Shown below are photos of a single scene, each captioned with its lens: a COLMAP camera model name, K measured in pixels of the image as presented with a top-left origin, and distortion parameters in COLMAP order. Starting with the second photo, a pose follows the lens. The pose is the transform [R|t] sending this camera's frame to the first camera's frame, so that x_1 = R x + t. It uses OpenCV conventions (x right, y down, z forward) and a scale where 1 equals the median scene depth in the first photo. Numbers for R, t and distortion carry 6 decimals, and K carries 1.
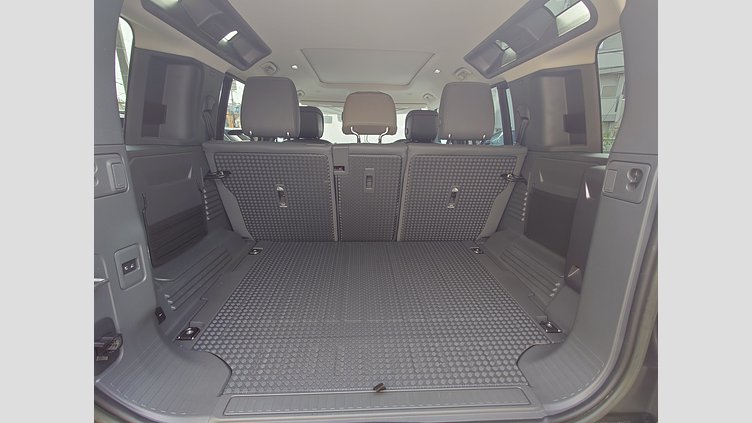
lens RADIAL K [[271.3, 0, 374.7], [0, 271.3, 211.1], [0, 0, 1]] dist [0.000189, 0.000025]
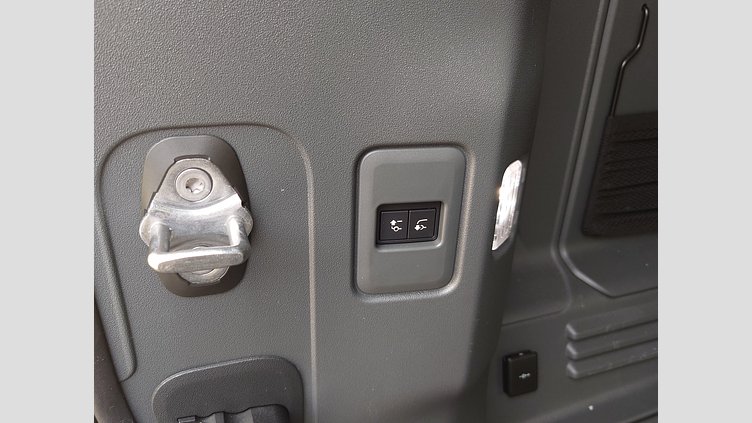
lens RADIAL K [[509.0, 0, 376.0], [0, 509.0, 211.5], [0, 0, 1]] dist [0.001315, 0.000316]
pose [[0.268742, 0.396480, -0.877828, -0.294546], [-0.244591, 0.909572, 0.335937, 0.026481], [0.931640, 0.124428, 0.341415, 0.470573]]
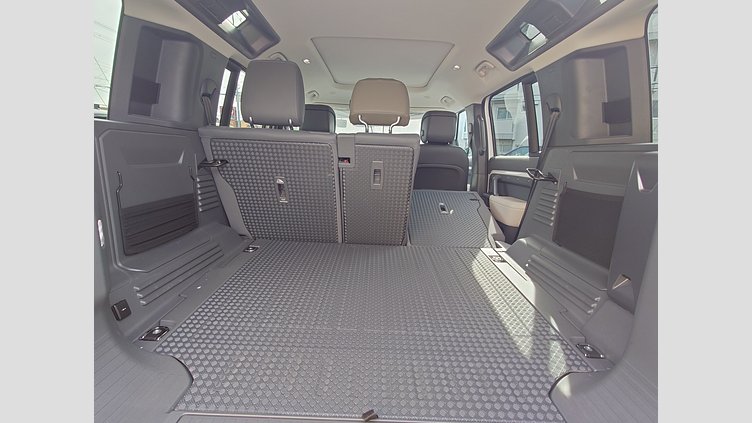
lens RADIAL K [[274.8, 0, 376.0], [0, 274.8, 211.5], [0, 0, 1]] dist [-0.000262, 0.000029]
pose [[0.998167, 0.034232, -0.049909, 0.035355], [-0.036336, 0.998462, -0.041866, 0.063851], [0.048400, 0.043603, 0.997876, 0.121789]]
